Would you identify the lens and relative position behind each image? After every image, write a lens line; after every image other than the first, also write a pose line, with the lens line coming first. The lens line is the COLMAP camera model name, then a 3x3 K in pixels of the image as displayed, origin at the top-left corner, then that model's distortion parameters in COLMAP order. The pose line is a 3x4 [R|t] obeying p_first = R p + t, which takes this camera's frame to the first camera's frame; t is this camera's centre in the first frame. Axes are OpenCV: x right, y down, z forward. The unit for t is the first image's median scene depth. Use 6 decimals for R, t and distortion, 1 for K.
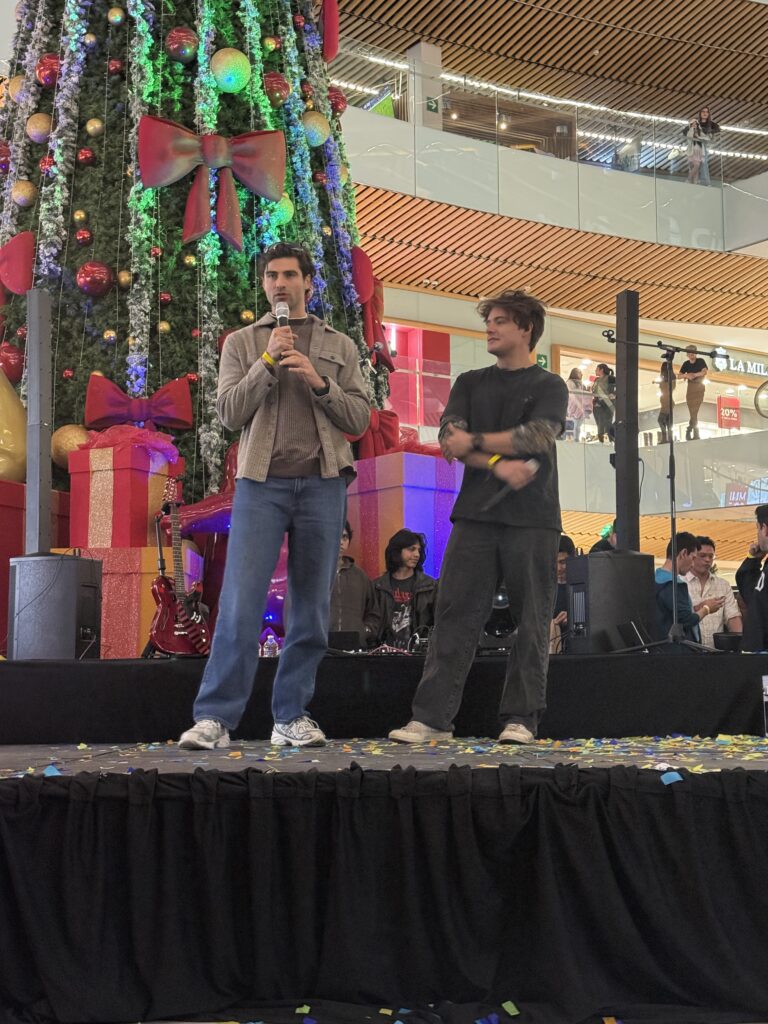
lens RADIAL K [[1429.6, 0, 377.6], [0, 1429.6, 509.7], [0, 0, 1]] dist [0.185502, -0.395377]
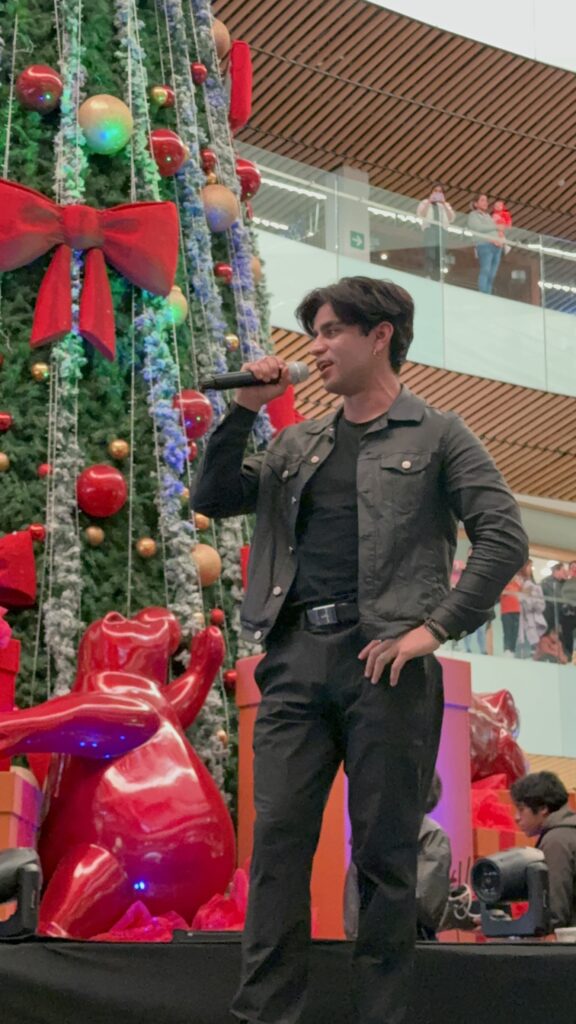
lens RADIAL K [[1751.0, 0, 288.0], [0, 1751.0, 512.0], [0, 0, 1]] dist [0.115092, 0.046989]
pose [[0.999881, 0.013348, 0.007794, -0.013599], [-0.012091, 0.989567, -0.143565, 0.017577], [-0.009629, 0.143453, 0.989610, 0.146817]]
